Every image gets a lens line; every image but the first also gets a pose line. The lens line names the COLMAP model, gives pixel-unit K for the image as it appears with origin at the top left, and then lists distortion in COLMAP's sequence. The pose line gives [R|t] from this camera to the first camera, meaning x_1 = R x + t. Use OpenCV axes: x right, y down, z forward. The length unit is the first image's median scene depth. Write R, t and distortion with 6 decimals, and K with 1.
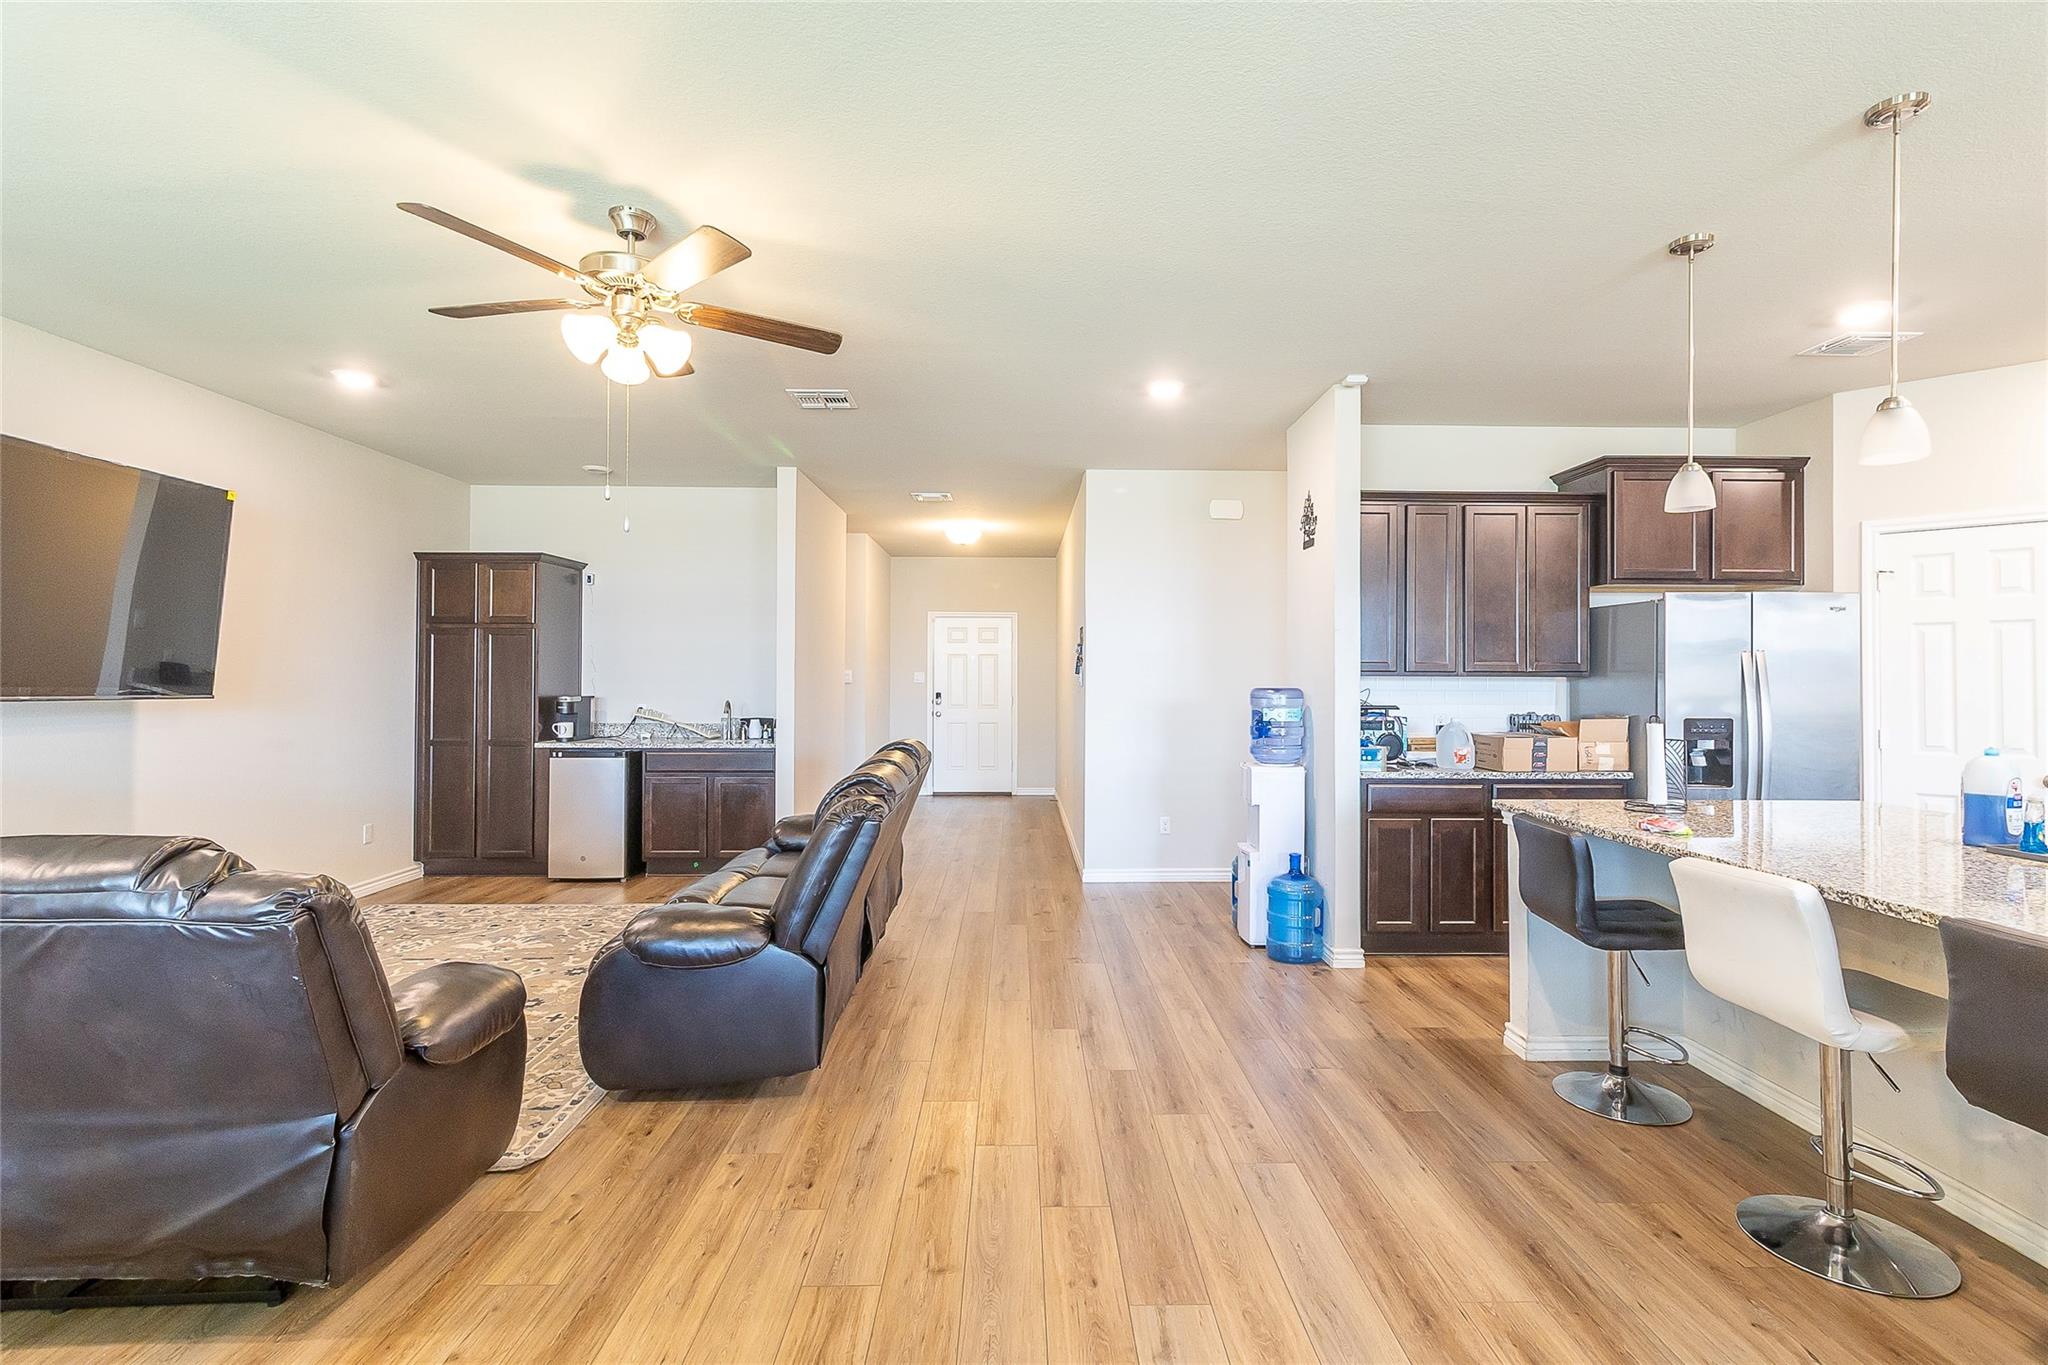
lens RADIAL K [[945.3, 0, 1029.2], [0, 945.3, 676.9], [0, 0, 1]] dist [0.002633, 0.000215]
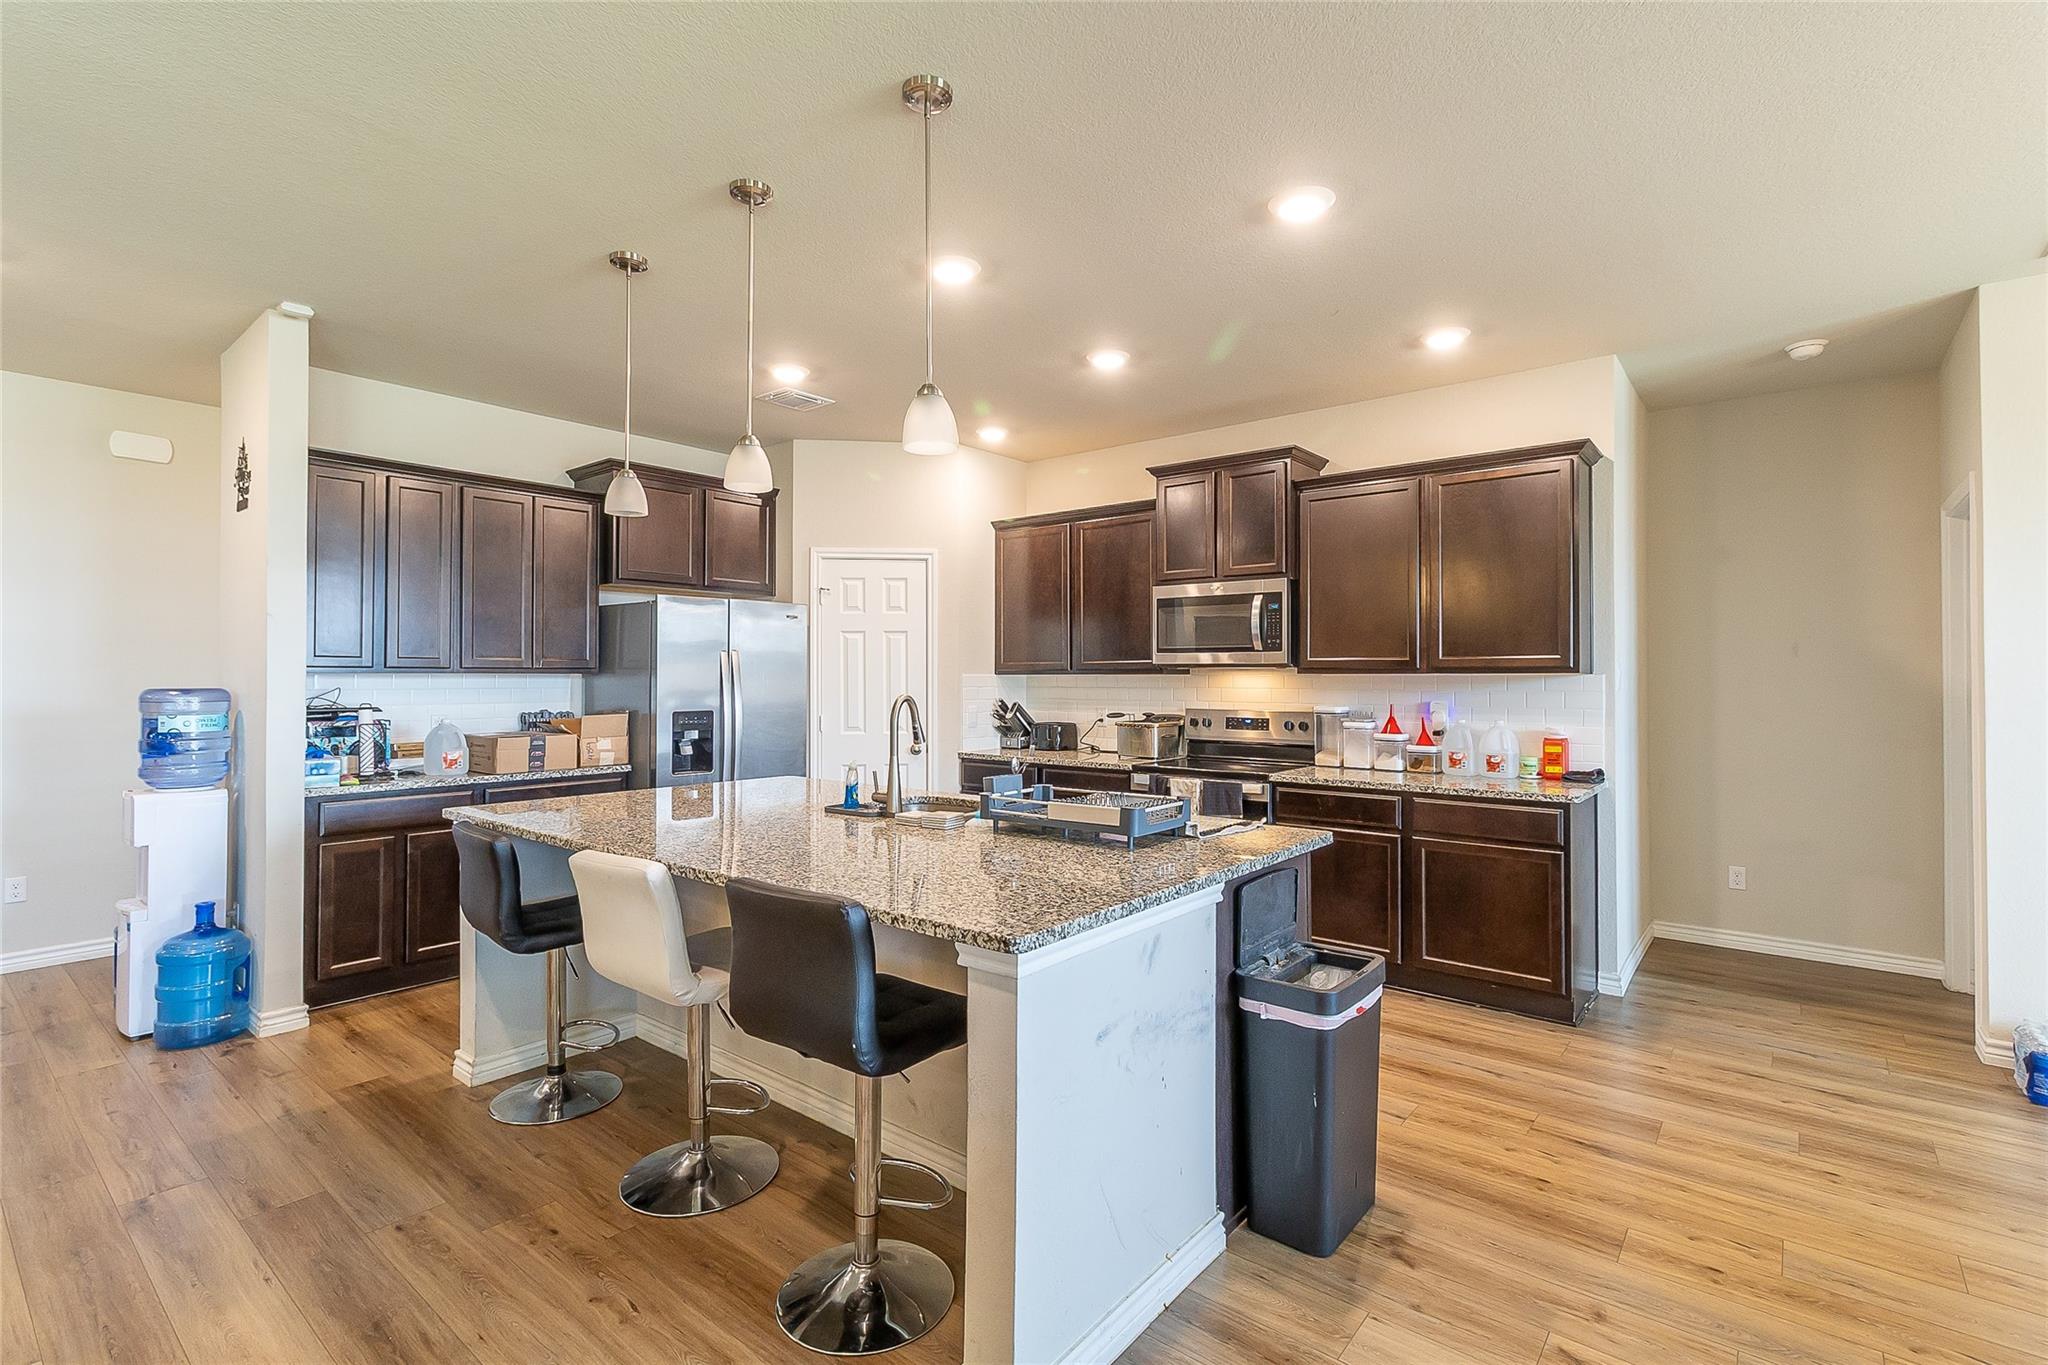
lens RADIAL K [[945.3, 0, 1033.4], [0, 945.3, 675.0], [0, 0, 1]] dist [0.002633, 0.000215]
pose [[0.642313, -0.001708, 0.766440, 0.124226], [0.001391, 0.999998, 0.001062, 0.001131], [-0.766441, 0.000384, 0.642315, -0.012863]]
